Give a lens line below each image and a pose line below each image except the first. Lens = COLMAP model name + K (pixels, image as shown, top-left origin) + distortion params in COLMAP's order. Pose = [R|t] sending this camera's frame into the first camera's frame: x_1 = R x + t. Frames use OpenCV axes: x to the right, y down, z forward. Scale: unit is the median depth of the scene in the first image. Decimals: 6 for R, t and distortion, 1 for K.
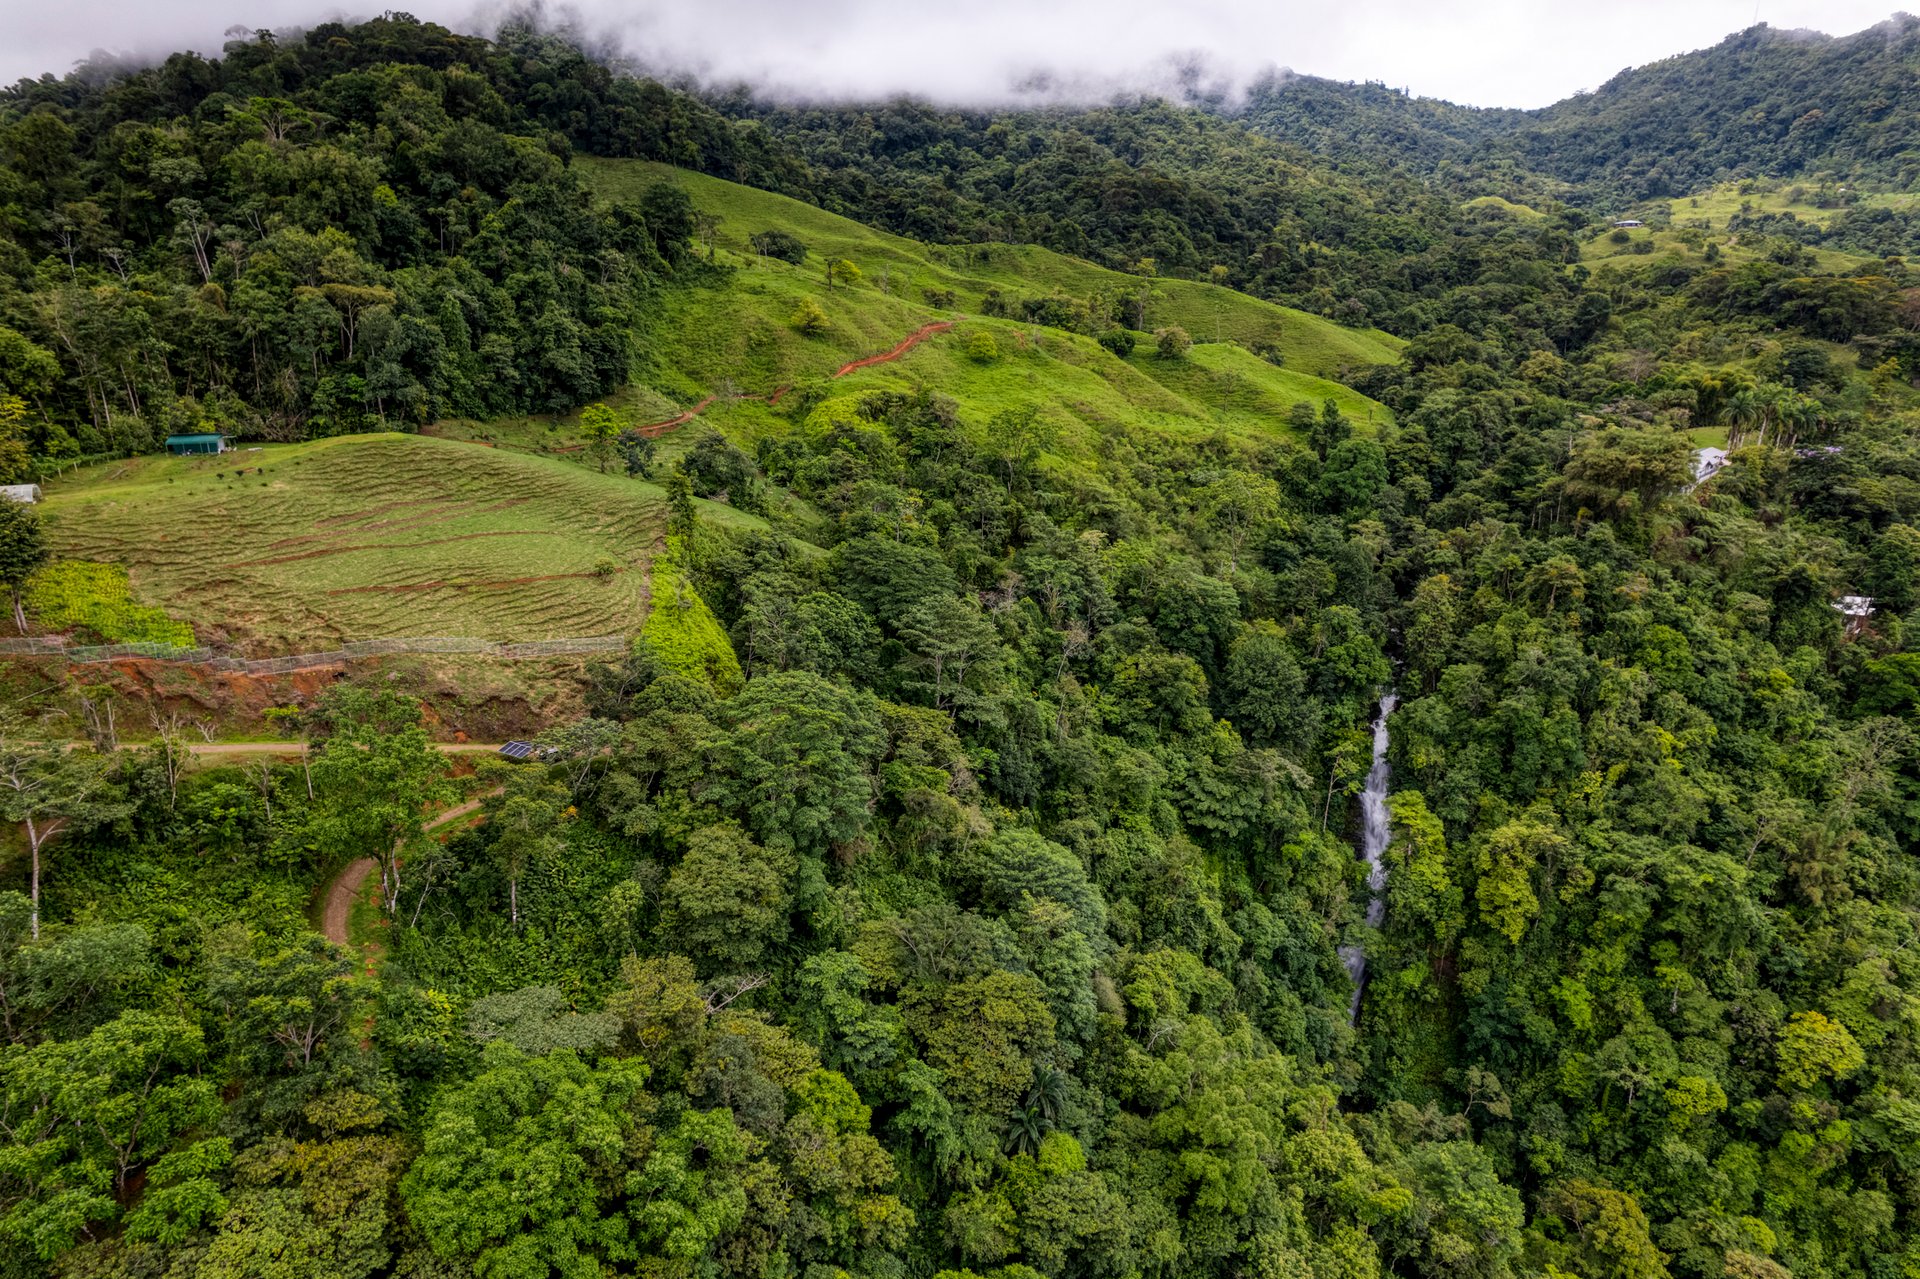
lens RADIAL K [[1225.4, 0, 957.2], [0, 1225.4, 654.5], [0, 0, 1]] dist [-0.074252, 0.067821]
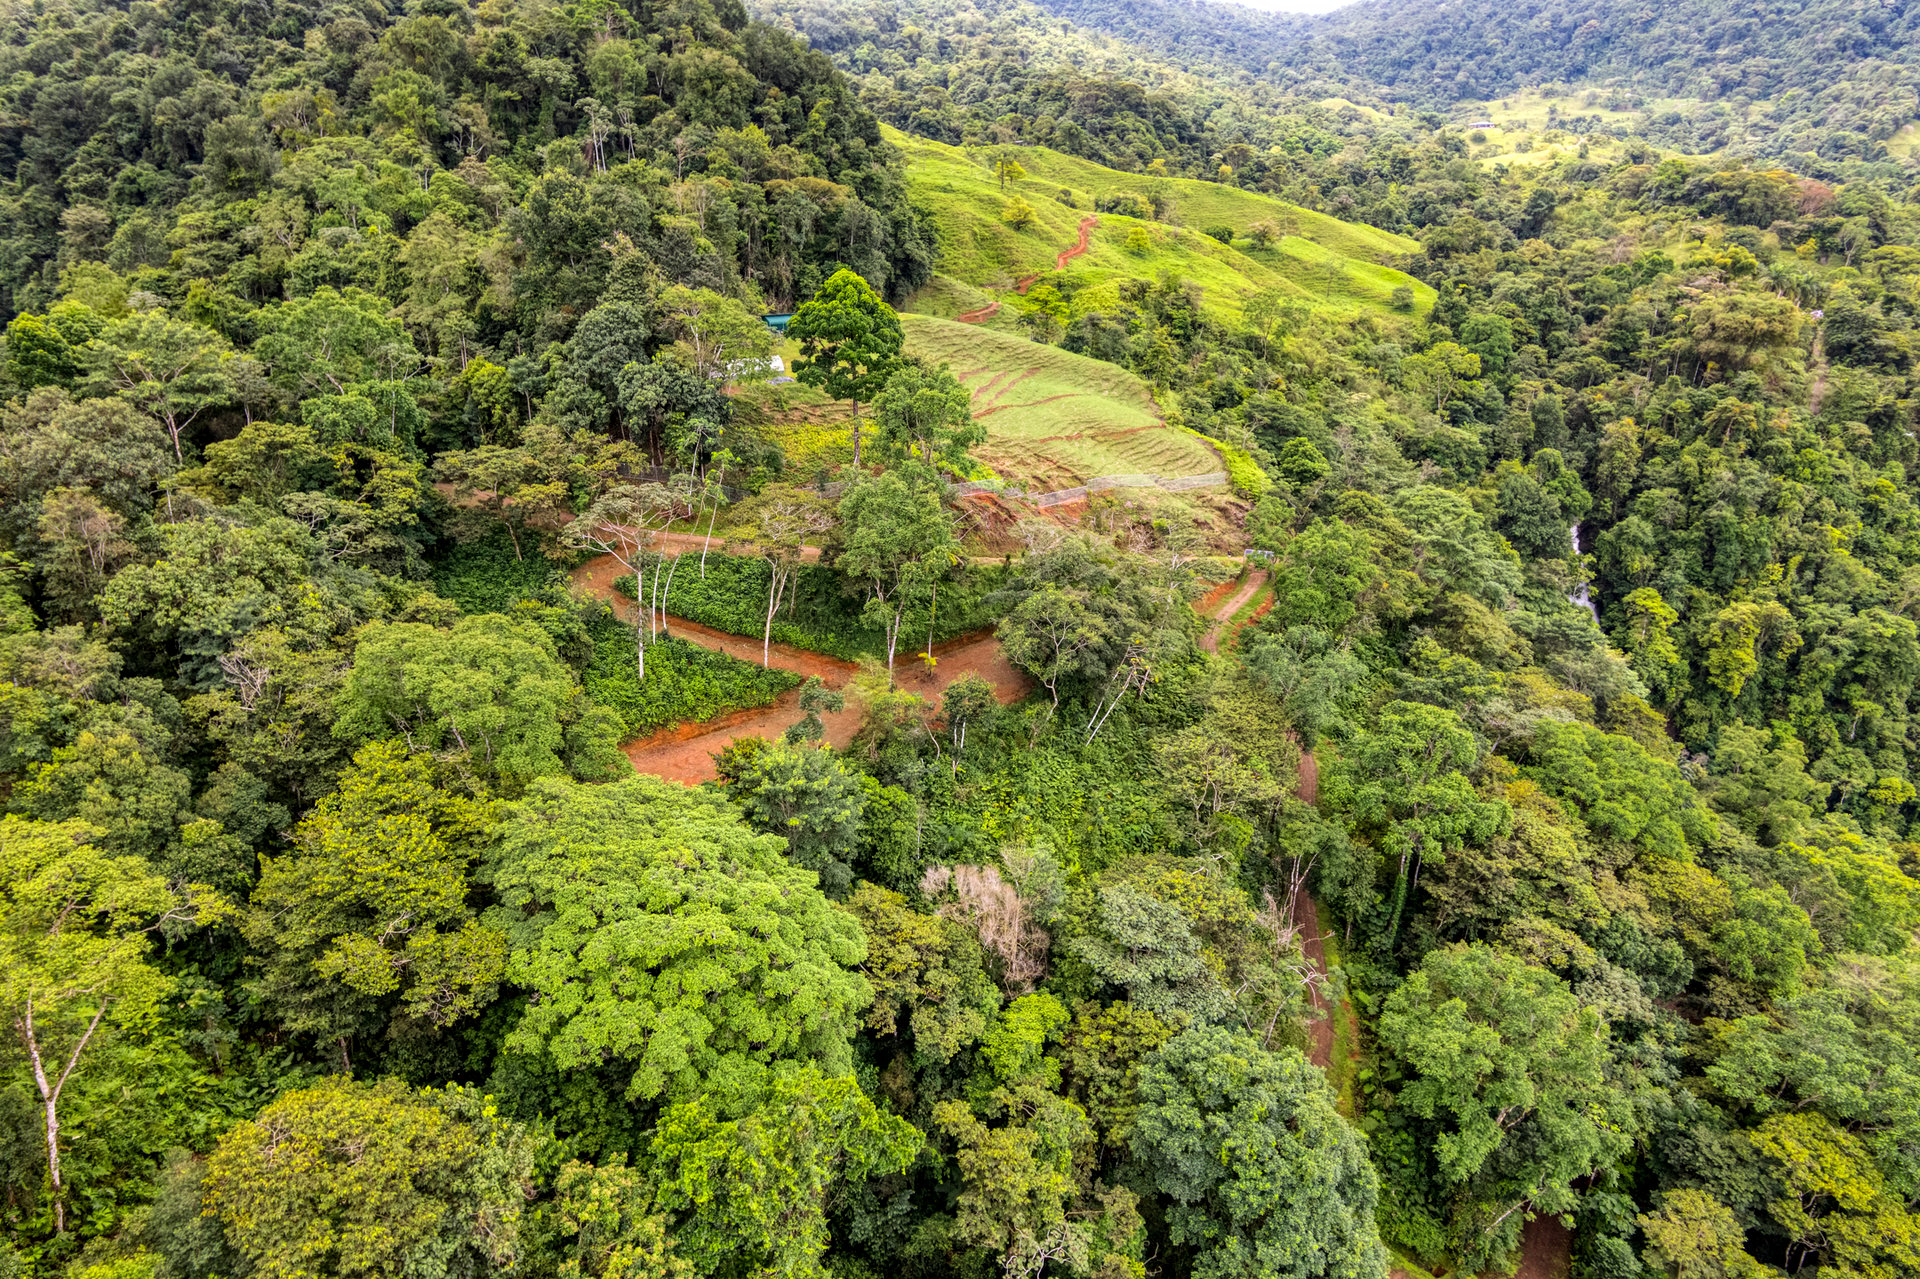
lens RADIAL K [[1225.4, 0, 957.2], [0, 1225.4, 654.5], [0, 0, 1]] dist [-0.074252, 0.067821]
pose [[0.982476, -0.075306, 0.170499, -0.504246], [0.063150, 0.995134, 0.075635, 0.037670], [-0.175365, -0.063543, 0.982451, -0.102311]]
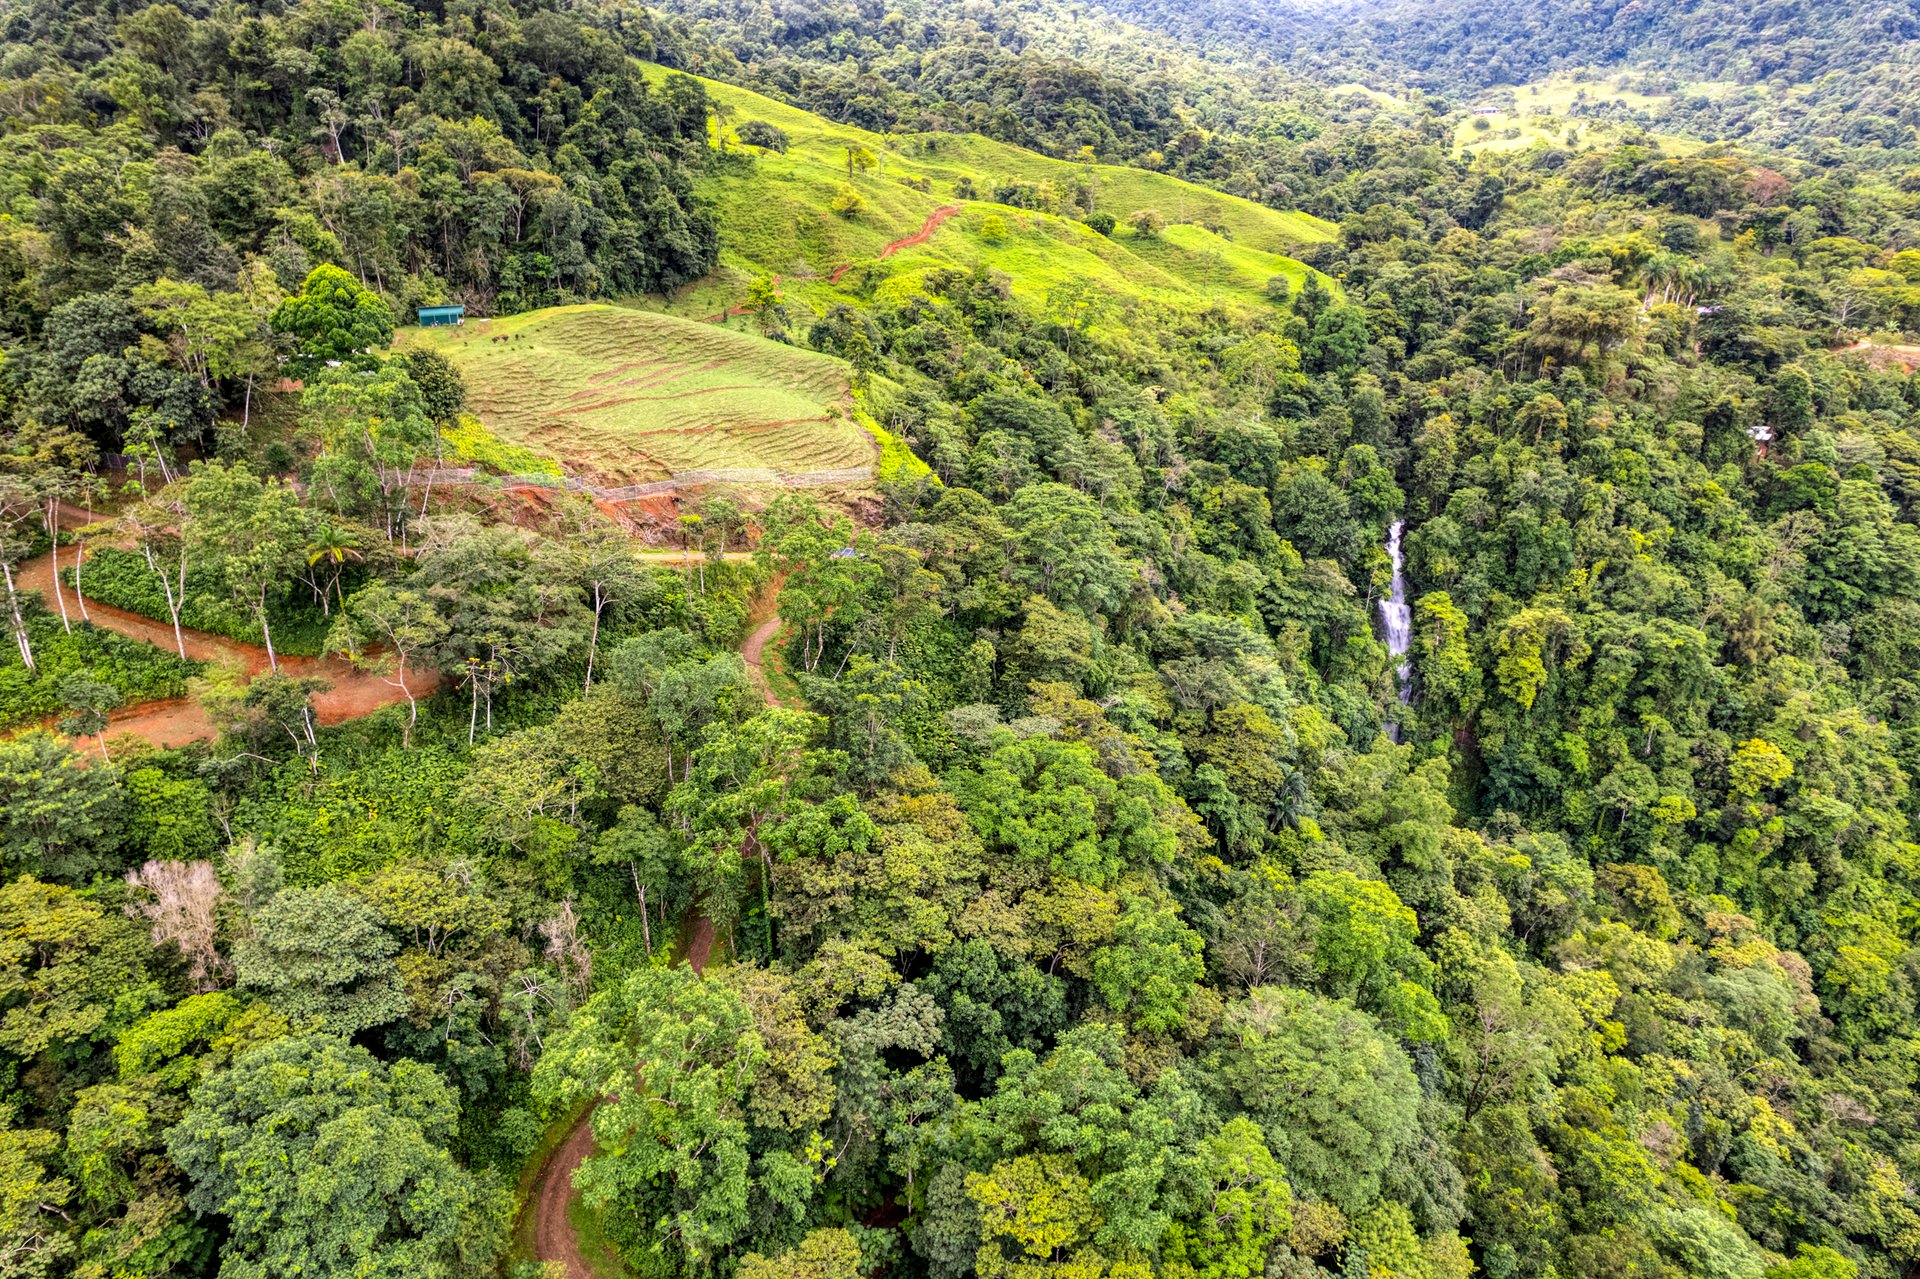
lens RADIAL K [[1225.4, 0, 957.2], [0, 1225.4, 654.5], [0, 0, 1]] dist [-0.074252, 0.067821]
pose [[0.991350, -0.056729, 0.118354, -0.228462], [0.047224, 0.995544, 0.081627, 0.048777], [-0.122457, -0.075332, 0.989611, -0.132339]]
